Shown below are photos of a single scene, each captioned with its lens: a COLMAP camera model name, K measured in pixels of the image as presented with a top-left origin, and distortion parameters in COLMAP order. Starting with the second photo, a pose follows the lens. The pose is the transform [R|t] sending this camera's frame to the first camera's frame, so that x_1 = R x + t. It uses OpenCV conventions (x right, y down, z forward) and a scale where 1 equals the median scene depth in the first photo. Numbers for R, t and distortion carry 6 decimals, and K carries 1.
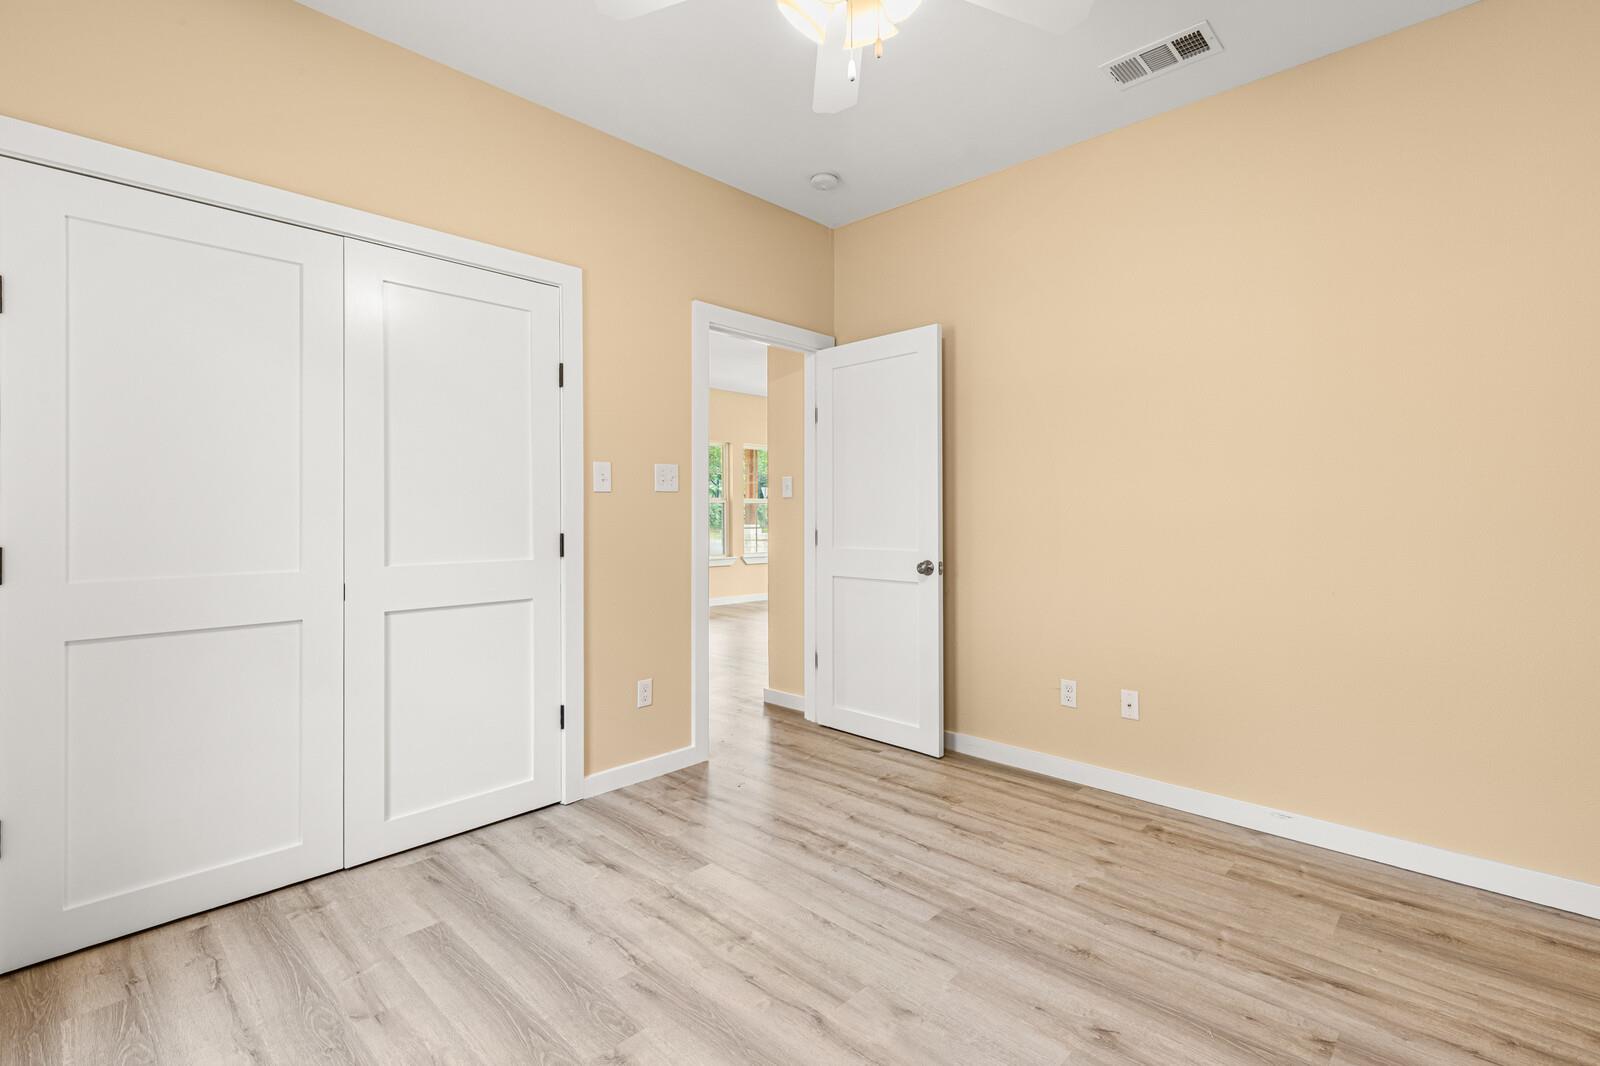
lens RADIAL K [[716.1, 0, 801.3], [0, 716.1, 523.8], [0, 0, 1]] dist [0.002494, -0.000481]
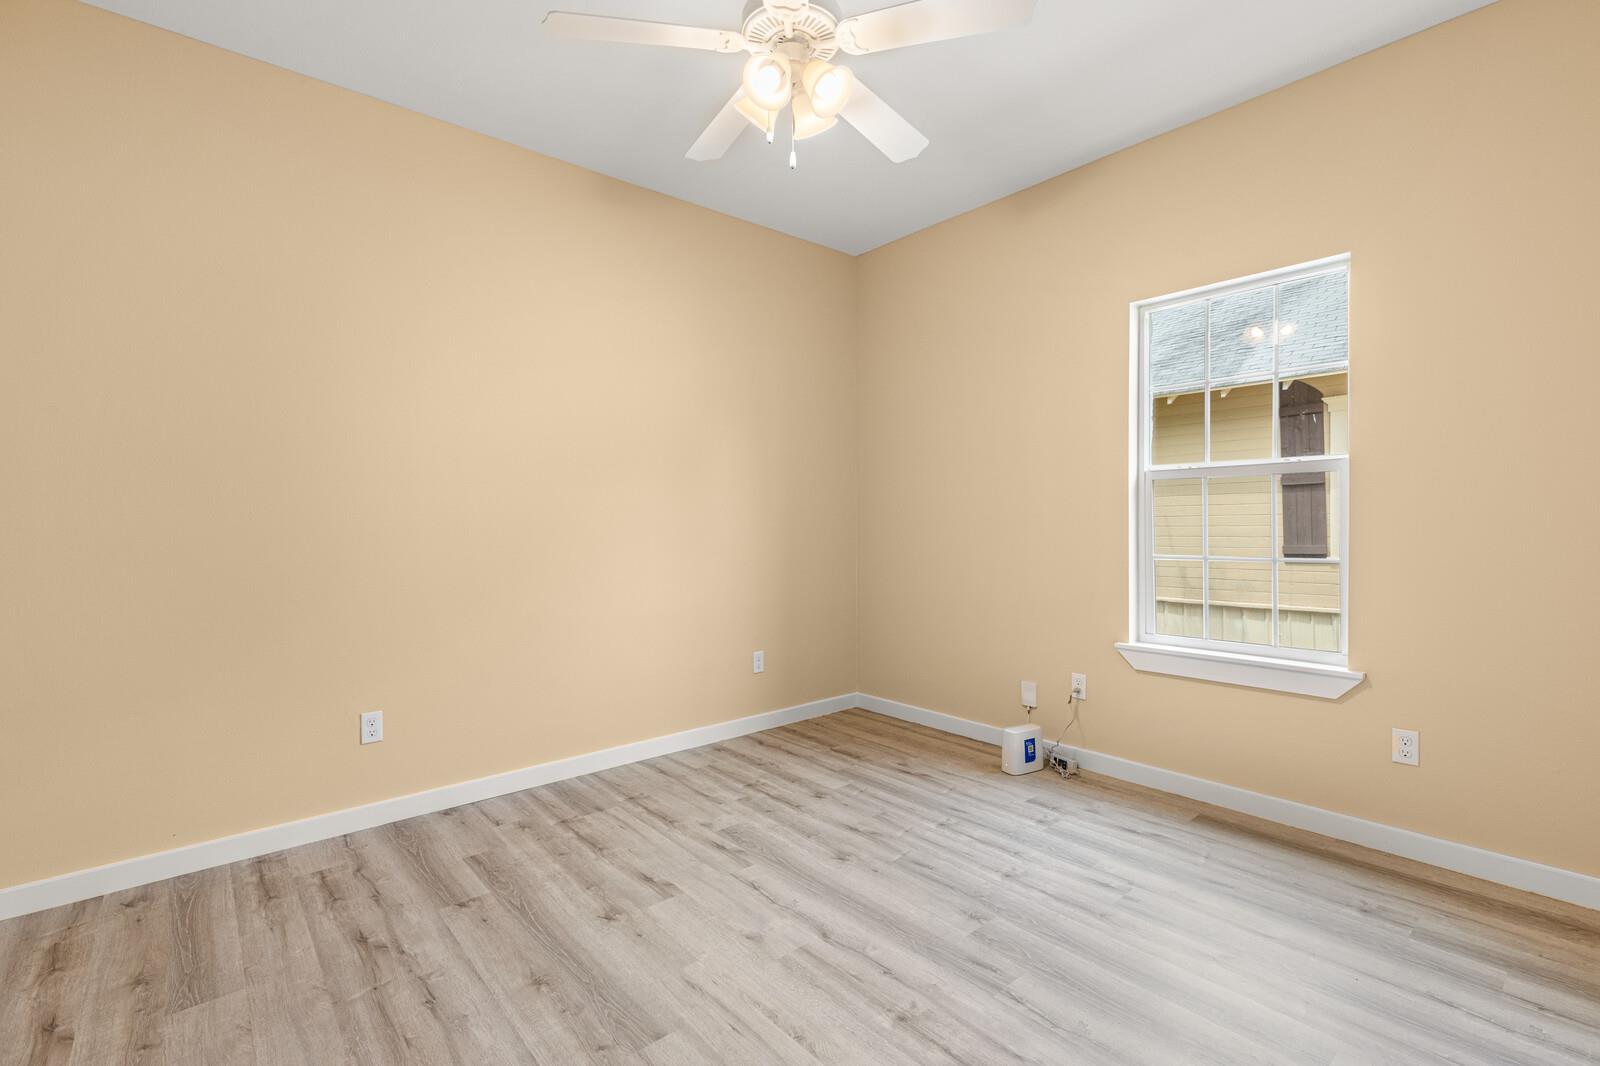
lens RADIAL K [[716.1, 0, 799.5], [0, 716.1, 525.8], [0, 0, 1]] dist [0.002494, -0.000481]
pose [[-0.994680, 0.007193, 0.102762, -0.055308], [0.009378, 0.999740, 0.020787, -0.025554], [-0.102586, 0.021641, -0.994489, 1.940167]]
